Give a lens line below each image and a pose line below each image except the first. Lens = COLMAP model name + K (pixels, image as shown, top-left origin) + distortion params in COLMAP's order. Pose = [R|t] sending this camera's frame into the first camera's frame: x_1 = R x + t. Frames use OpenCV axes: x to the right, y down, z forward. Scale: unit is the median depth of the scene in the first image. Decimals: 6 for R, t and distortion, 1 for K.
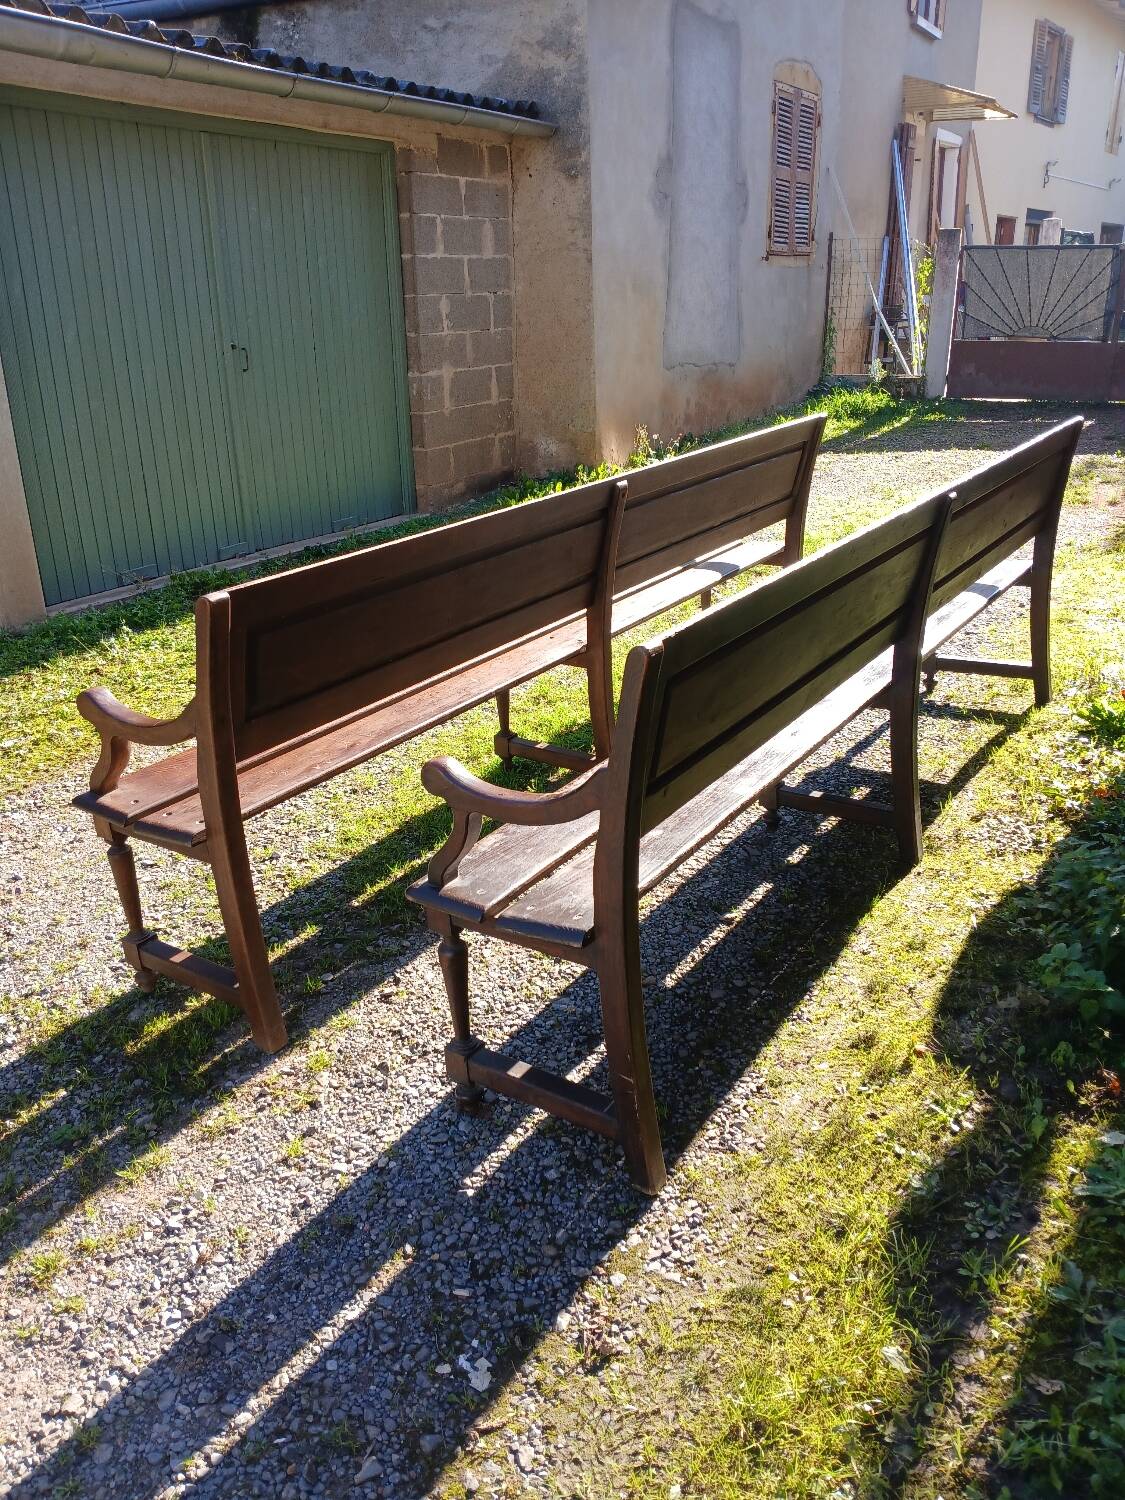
lens RADIAL K [[1159.5, 0, 566.3], [0, 1159.5, 744.6], [0, 0, 1]] dist [0.041954, -0.113102]
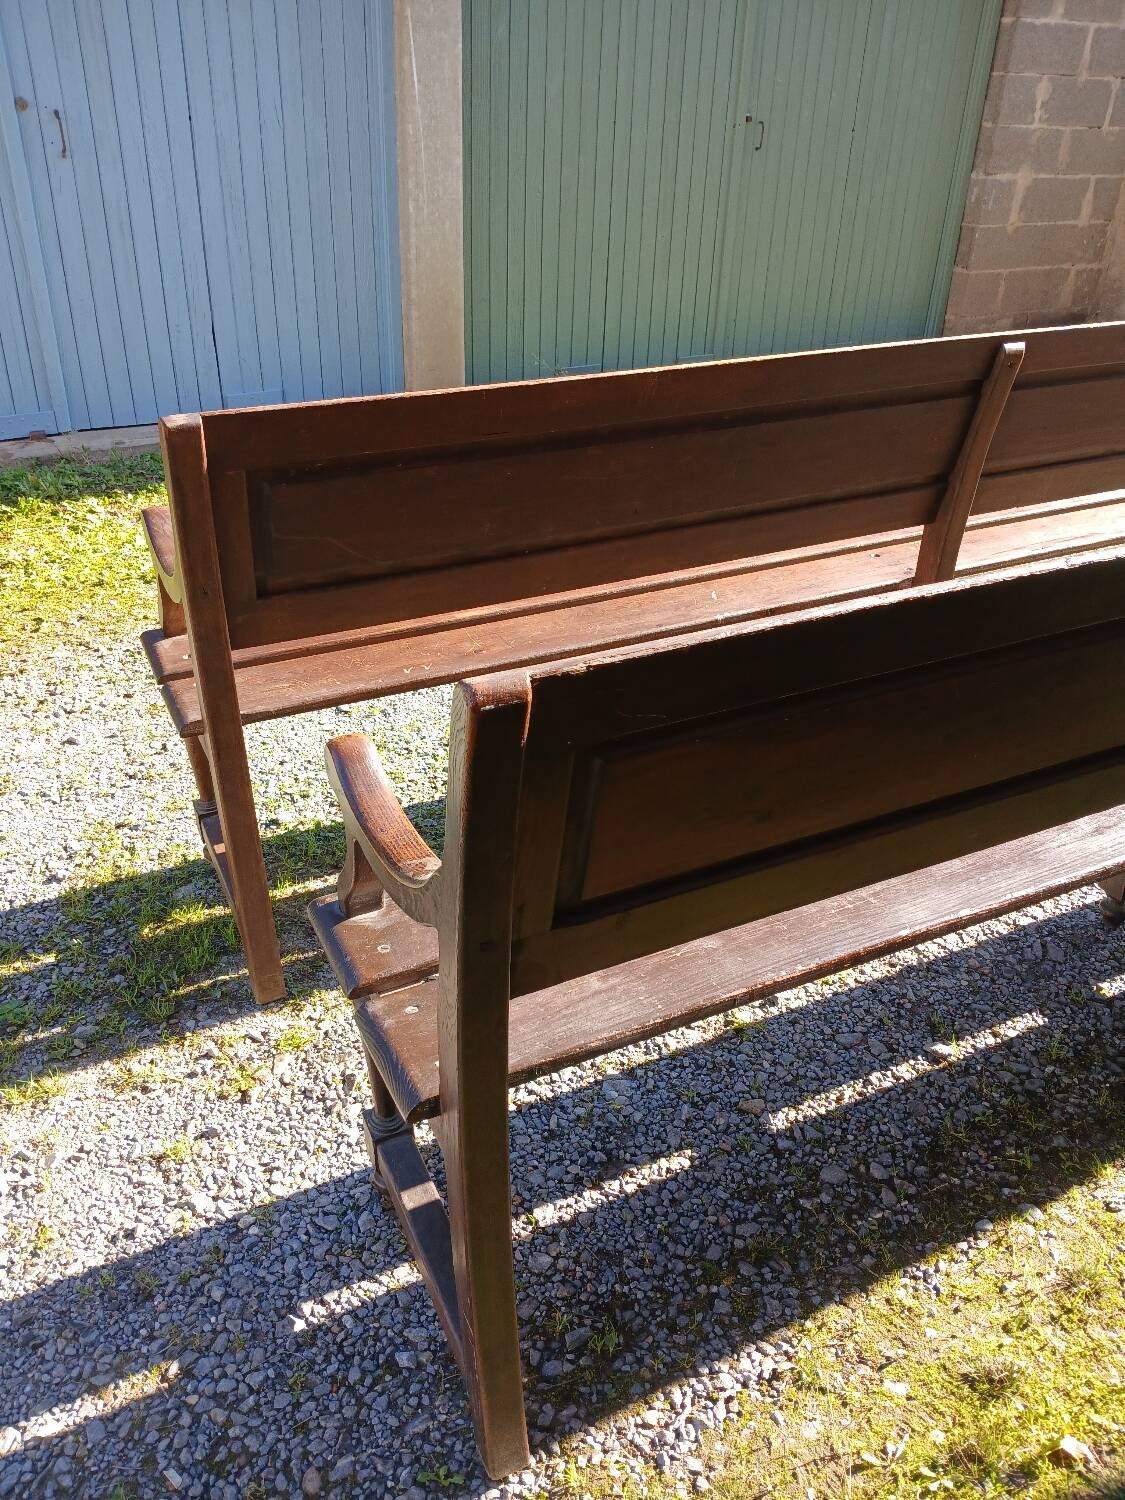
lens RADIAL K [[1121.2, 0, 563.0], [0, 1121.2, 745.3], [0, 0, 1]] dist [0.004627, -0.034288]
pose [[0.854499, 0.307329, -0.418785, 0.209866], [-0.233058, 0.947328, 0.219667, -0.134470], [0.464237, -0.090104, 0.881116, 0.423322]]
